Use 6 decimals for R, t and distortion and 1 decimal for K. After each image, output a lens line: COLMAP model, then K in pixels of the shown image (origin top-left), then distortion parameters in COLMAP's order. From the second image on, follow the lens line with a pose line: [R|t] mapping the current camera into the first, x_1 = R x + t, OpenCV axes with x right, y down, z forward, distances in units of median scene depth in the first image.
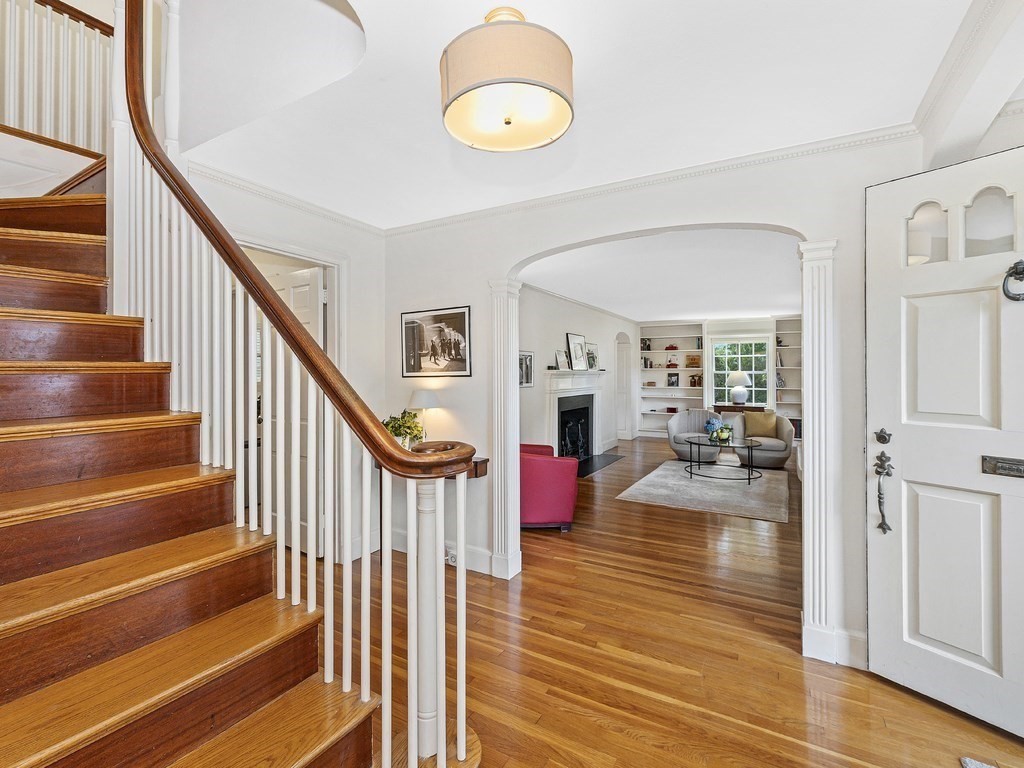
lens RADIAL K [[468.8, 0, 512.4], [0, 468.8, 373.3], [0, 0, 1]] dist [0.001119, -0.014553]
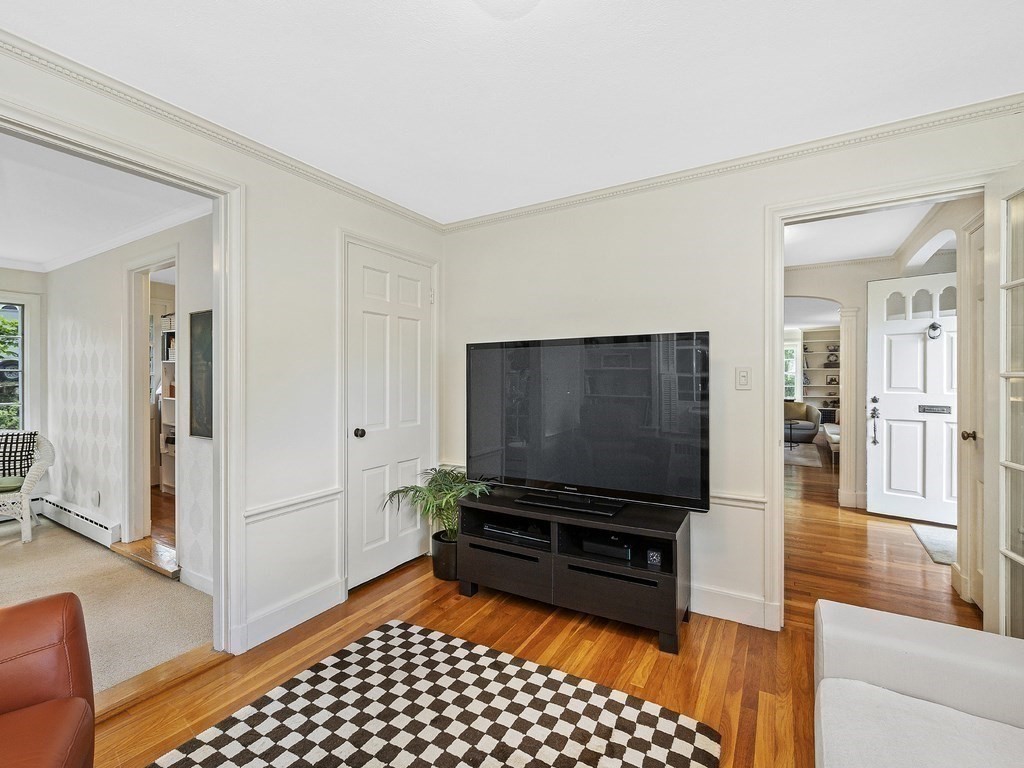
lens RADIAL K [[468.8, 0, 512.4], [0, 468.8, 373.3], [0, 0, 1]] dist [0.001119, -0.014553]
pose [[0.999775, 0.004148, -0.020818, -0.183413], [-0.004264, 0.999975, -0.005554, 0.009187], [0.020794, 0.005641, 0.999768, -0.262918]]
